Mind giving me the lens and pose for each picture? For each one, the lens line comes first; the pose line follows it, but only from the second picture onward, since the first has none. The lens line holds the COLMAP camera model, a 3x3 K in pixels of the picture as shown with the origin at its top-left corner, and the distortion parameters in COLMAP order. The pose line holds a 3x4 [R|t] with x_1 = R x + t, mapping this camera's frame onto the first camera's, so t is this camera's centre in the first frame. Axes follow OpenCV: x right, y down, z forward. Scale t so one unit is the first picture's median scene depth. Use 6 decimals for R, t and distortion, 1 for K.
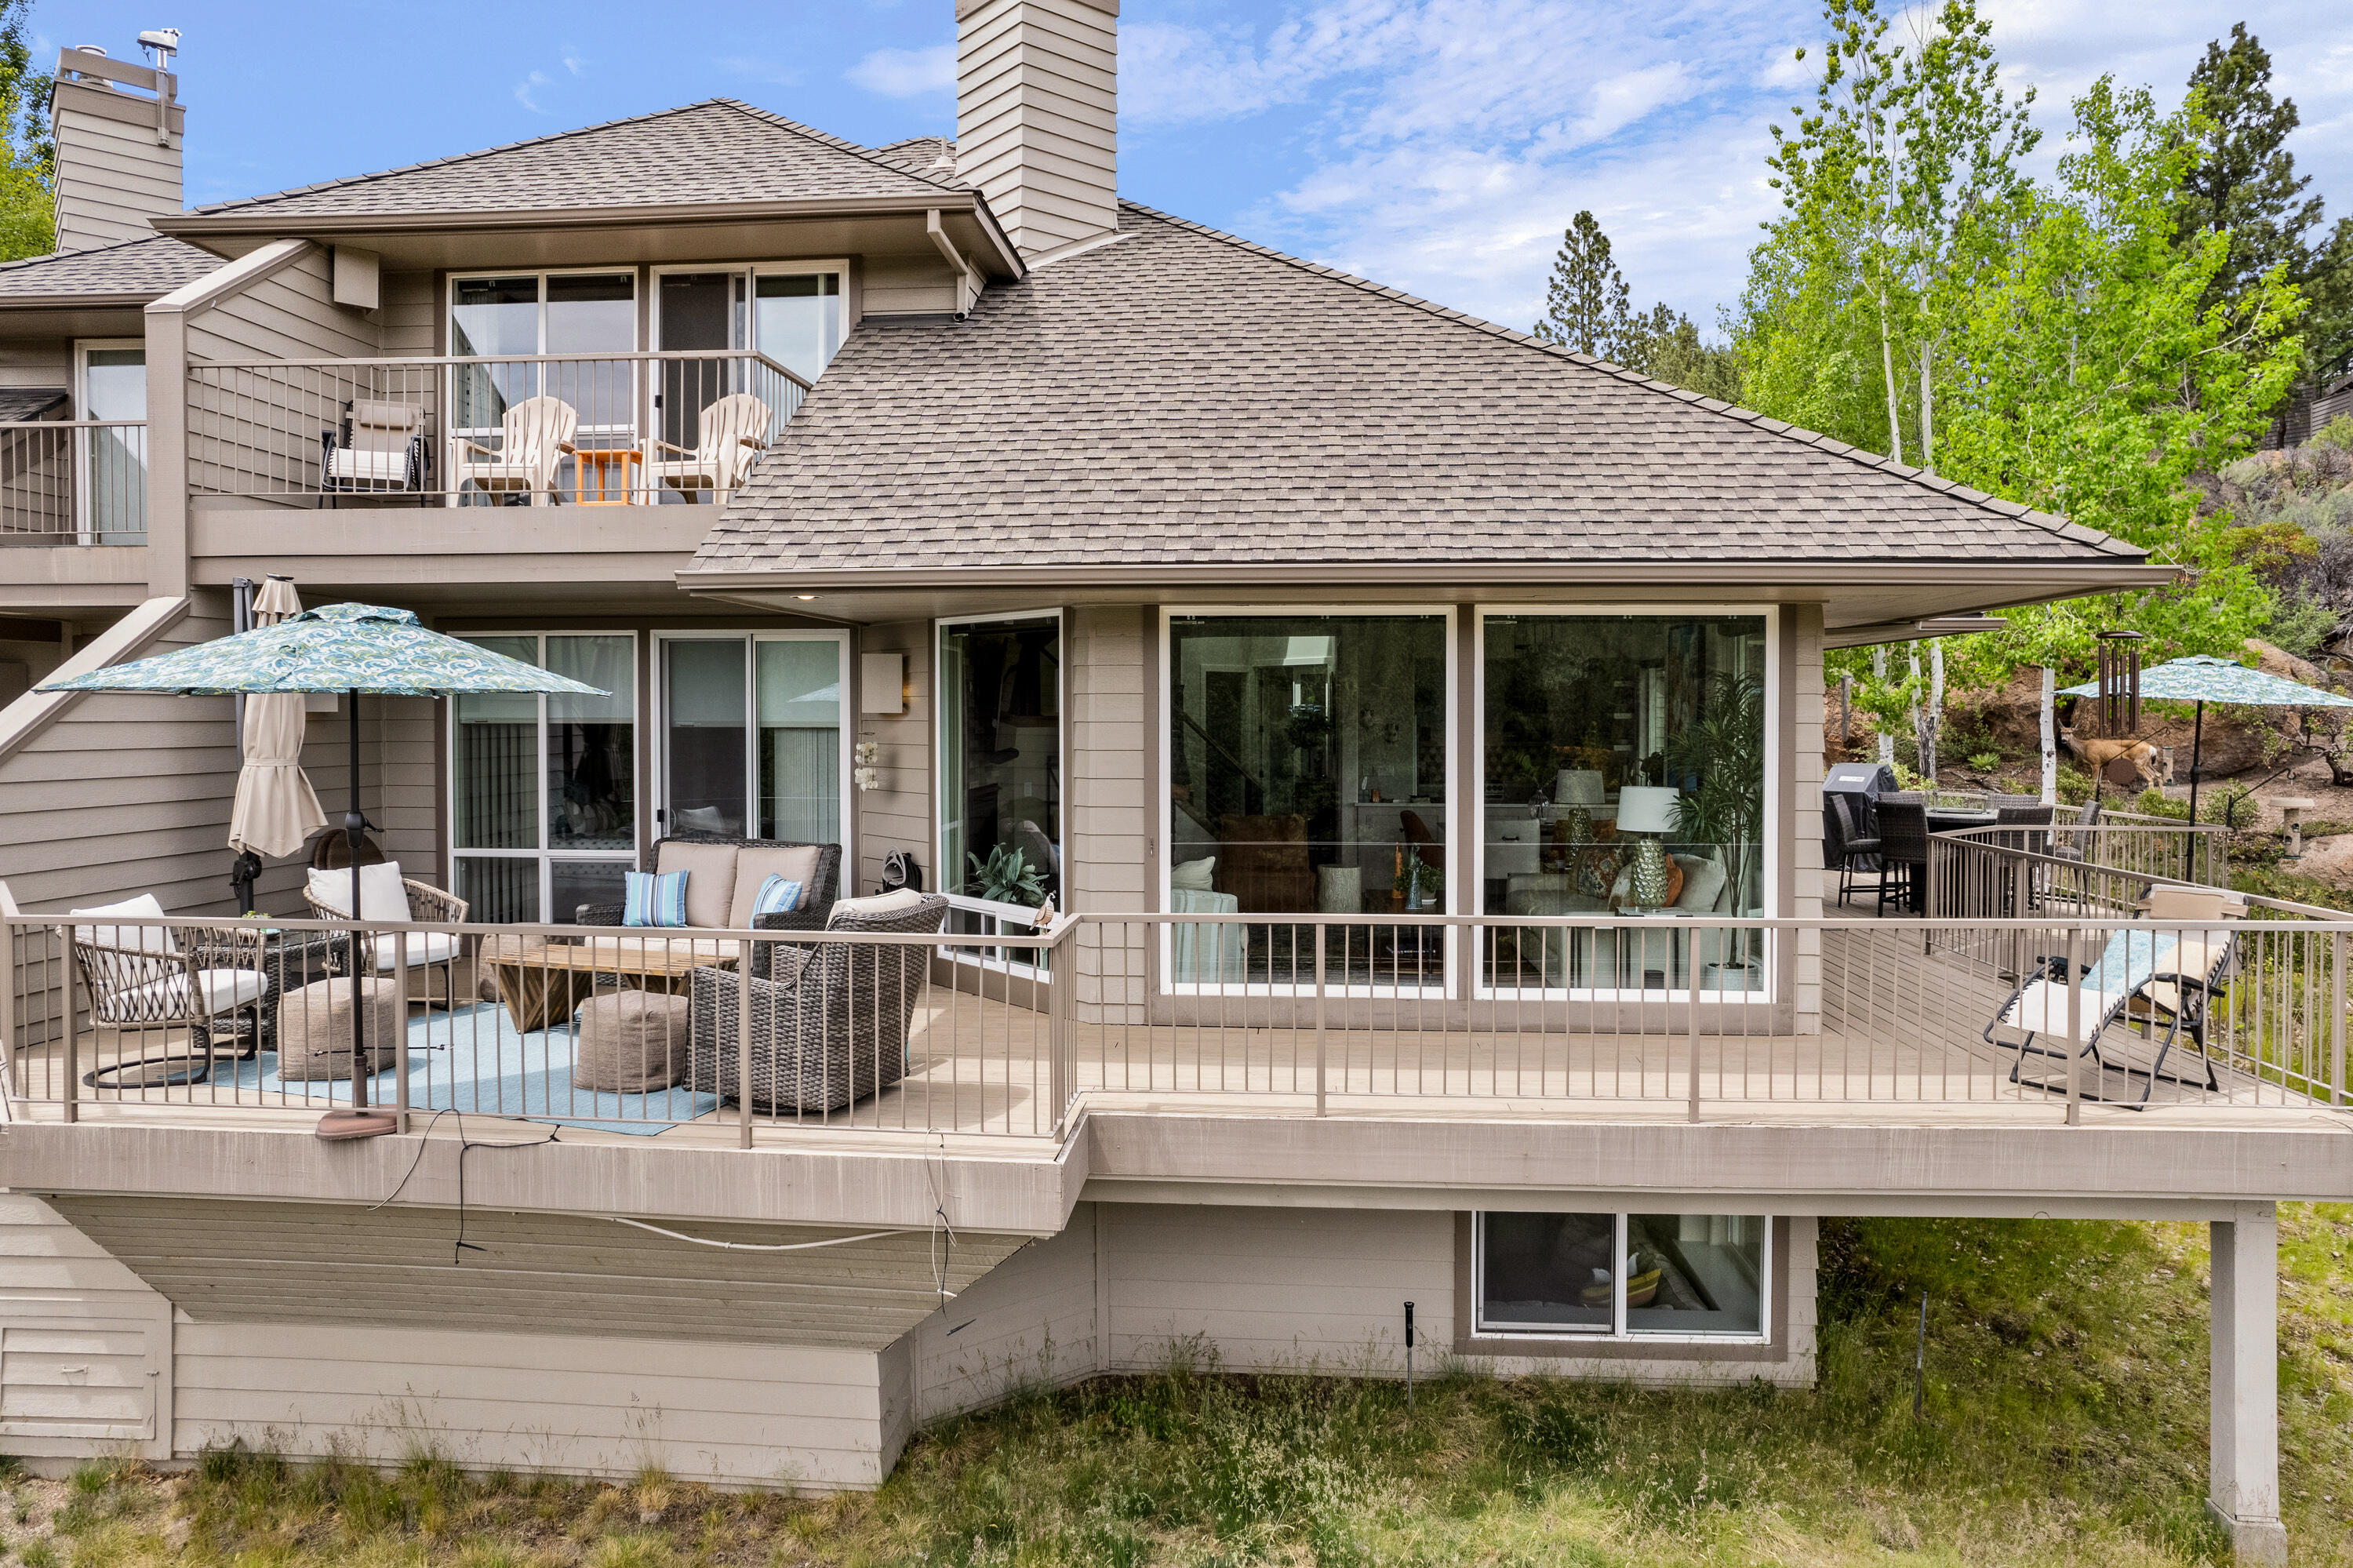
lens RADIAL K [[1518.0, 0, 1173.5], [0, 1518.0, 738.0], [0, 0, 1]] dist [-0.071570, 0.039669]
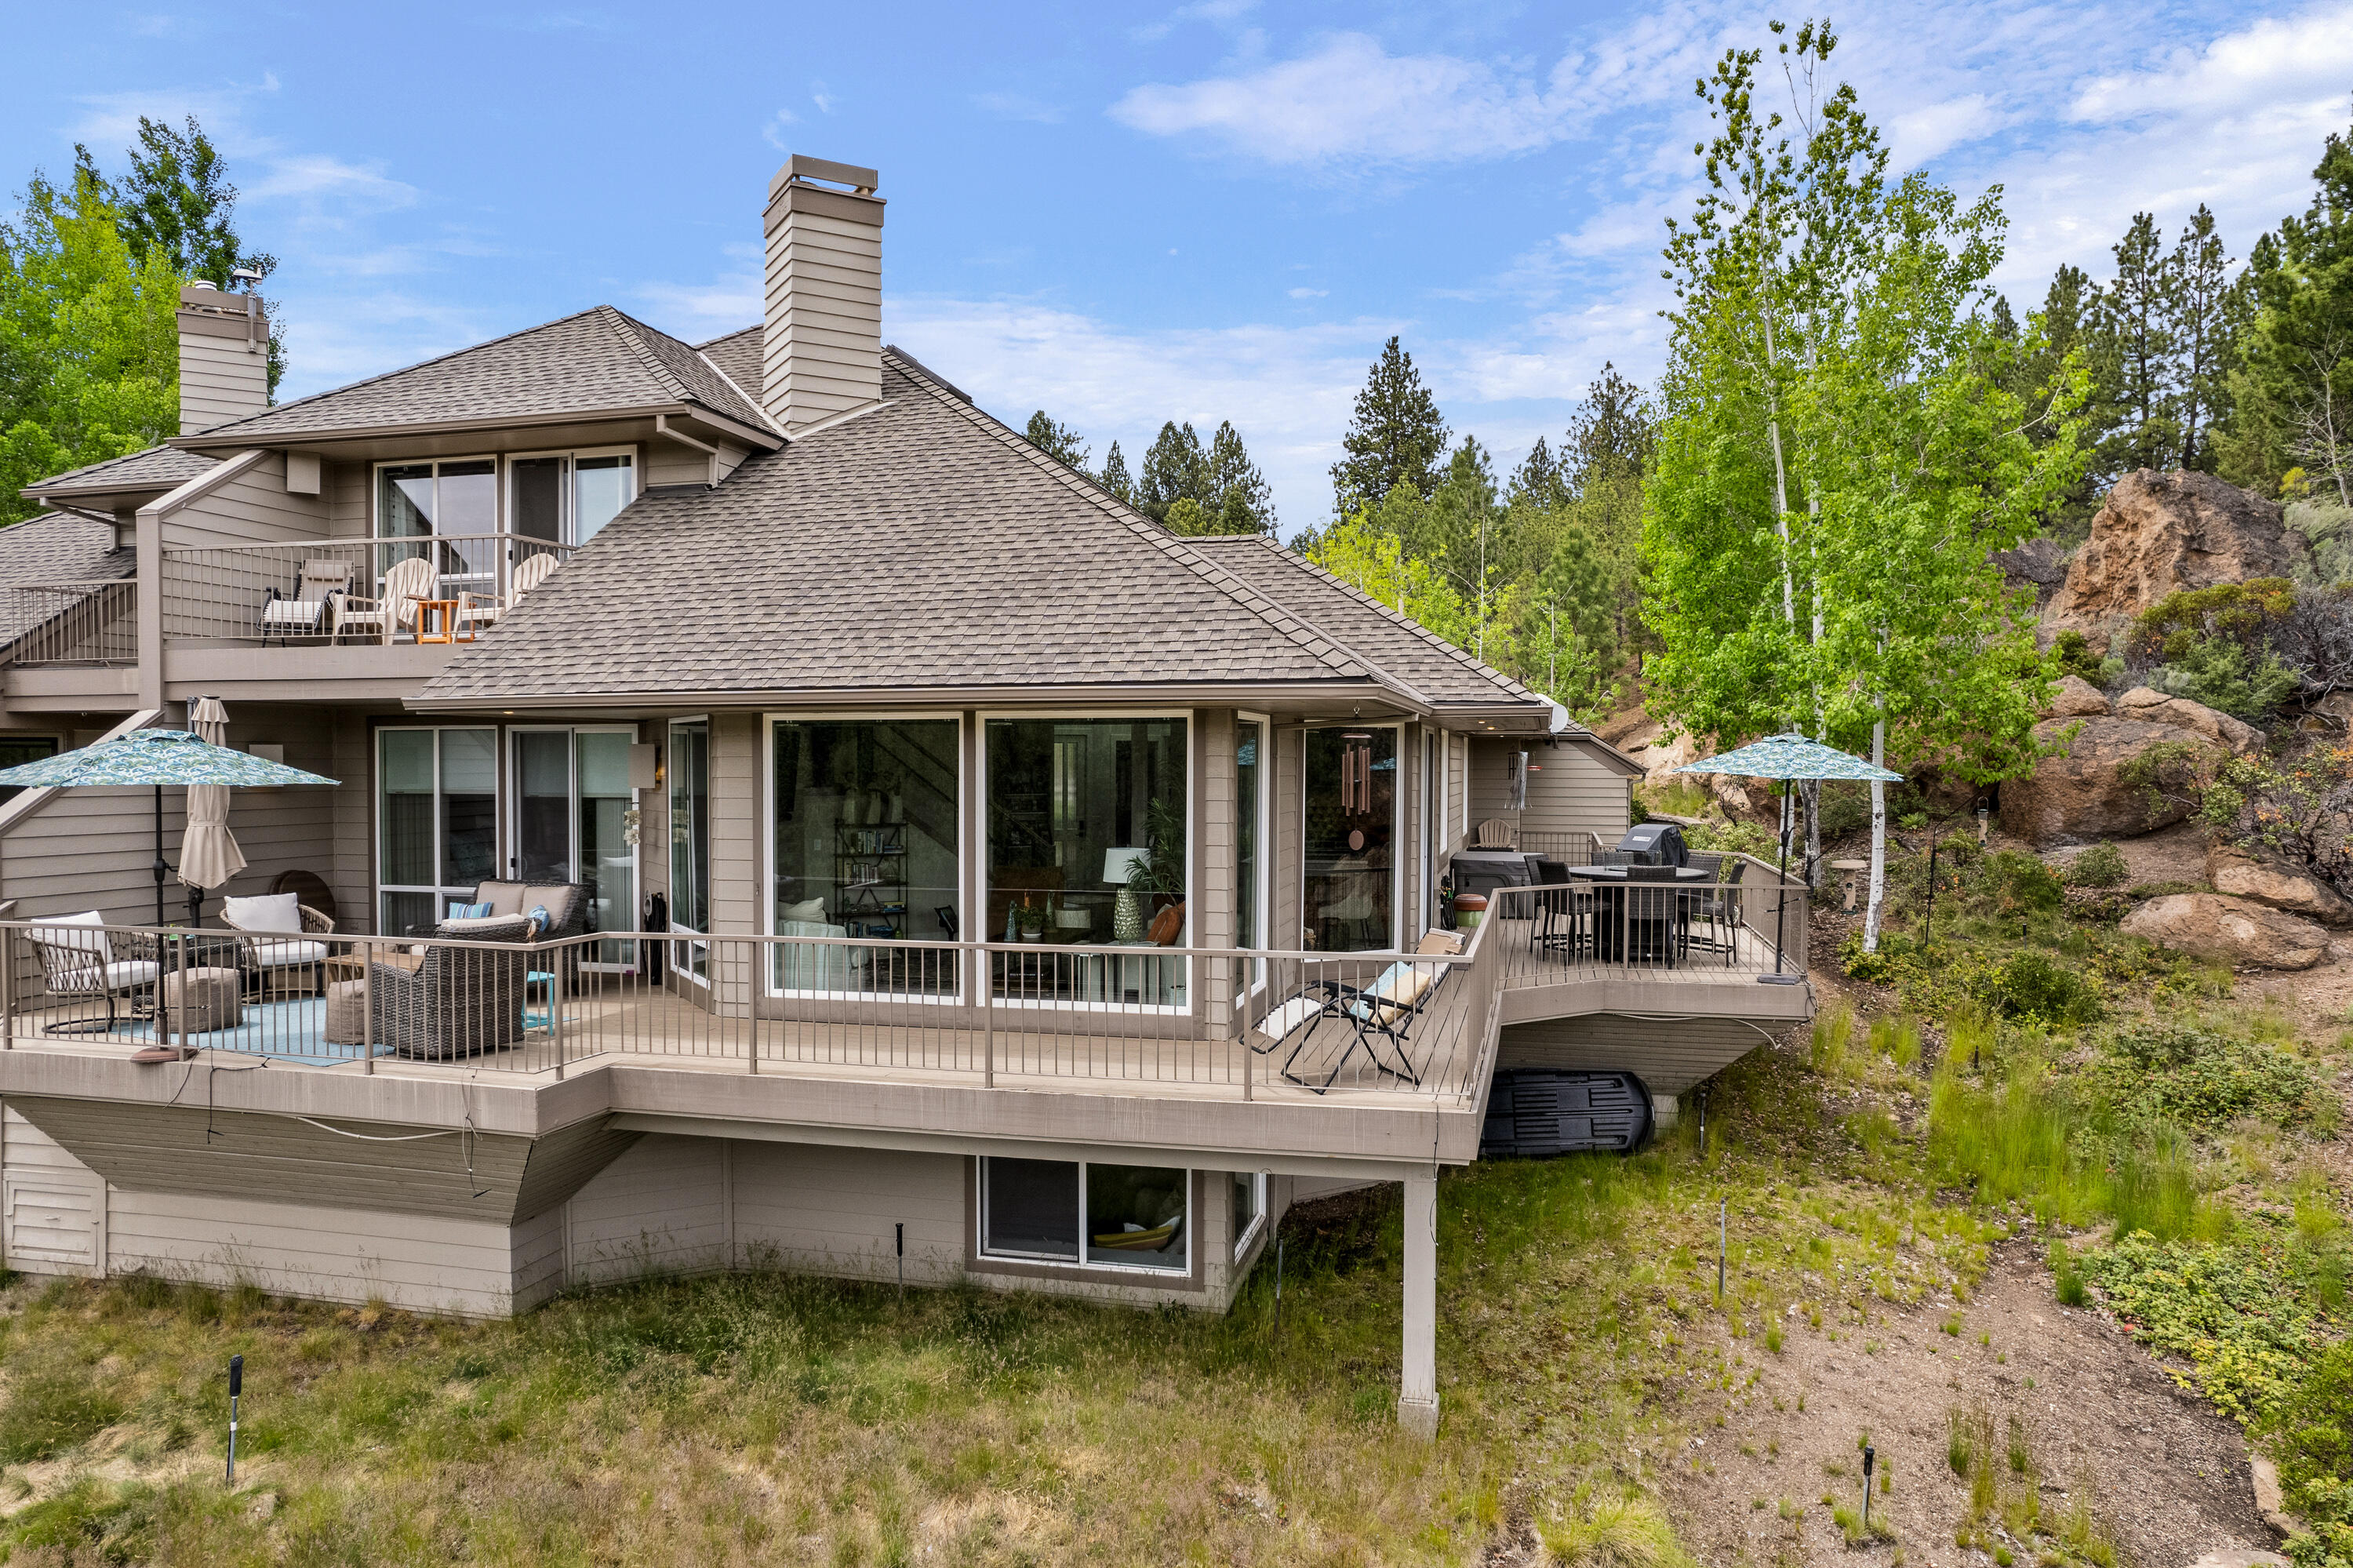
lens RADIAL K [[1515.5, 0, 1185.3], [0, 1515.5, 805.4], [0, 0, 1]] dist [-0.064586, 0.029419]
pose [[0.987033, 0.002534, -0.160498, 0.589350], [-0.000487, 0.999918, 0.012792, -0.021637], [0.160518, -0.012548, 0.986953, -0.287363]]
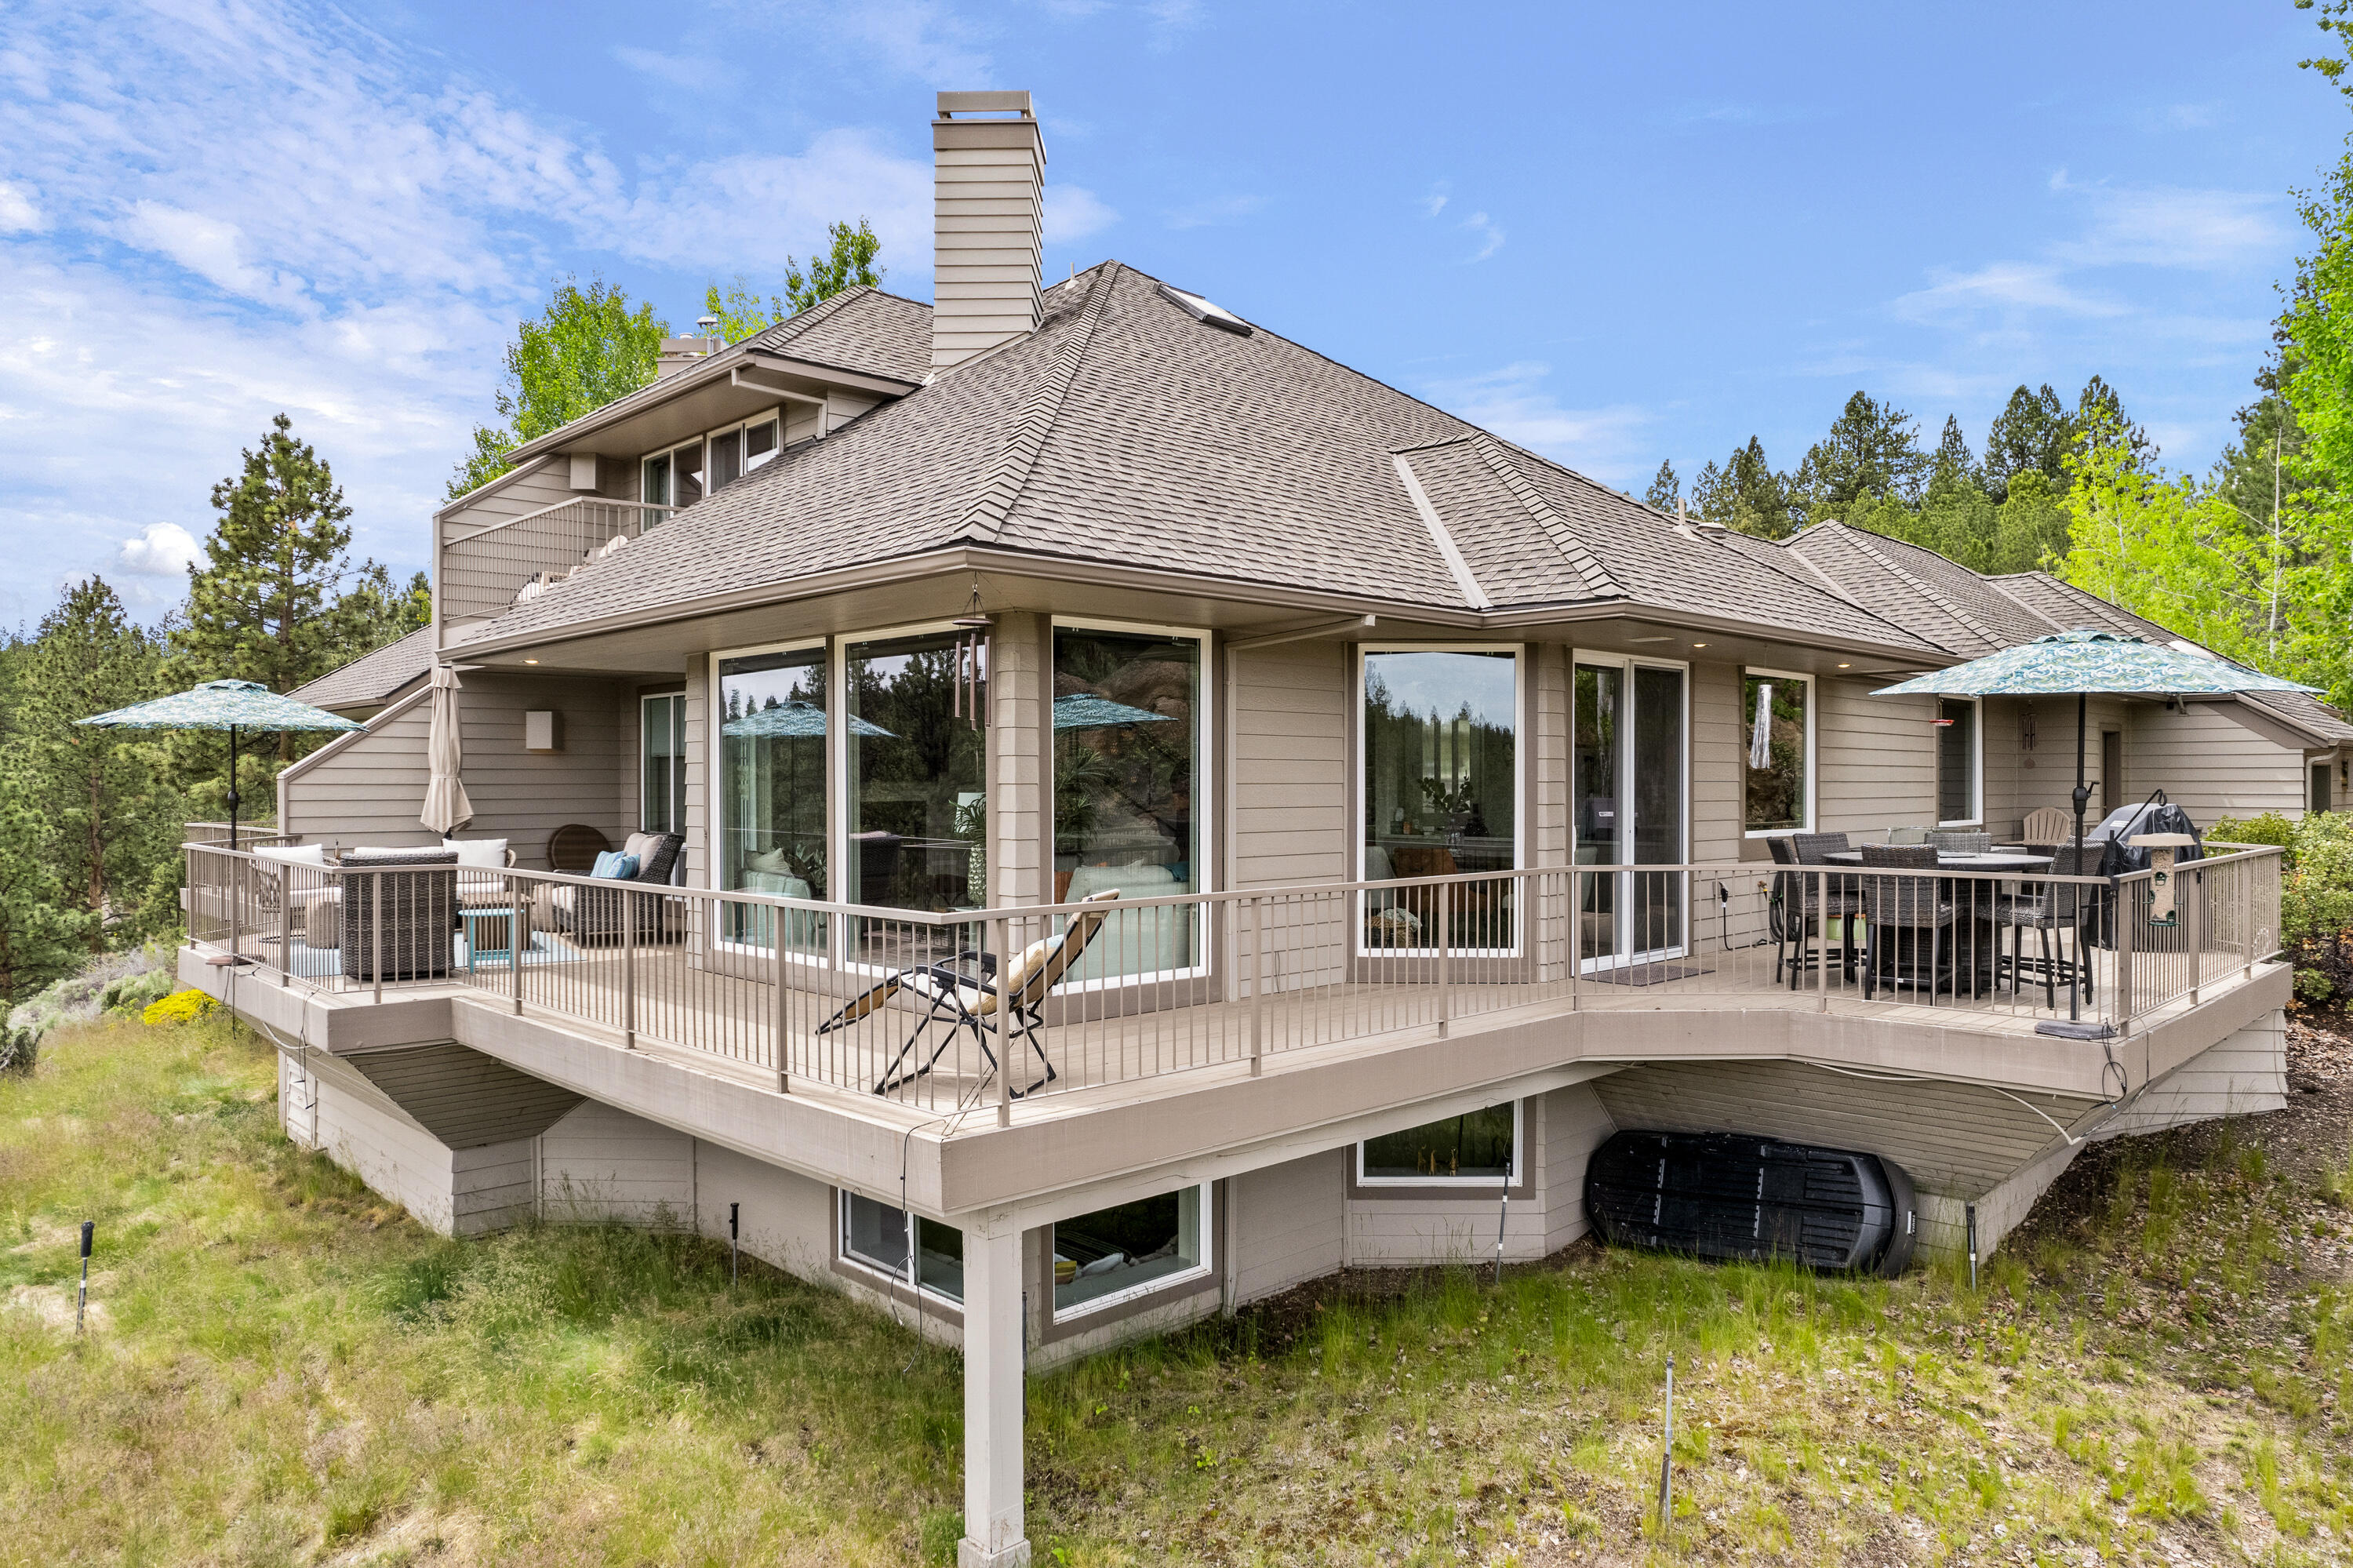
lens RADIAL K [[1517.0, 0, 1203.5], [0, 1517.0, 795.0], [0, 0, 1]] dist [-0.090591, 0.080075]
pose [[0.753526, 0.001096, -0.657417, 1.171122], [-0.006880, 0.999957, -0.006218, 0.040502], [0.657382, 0.009208, 0.753501, 0.294951]]
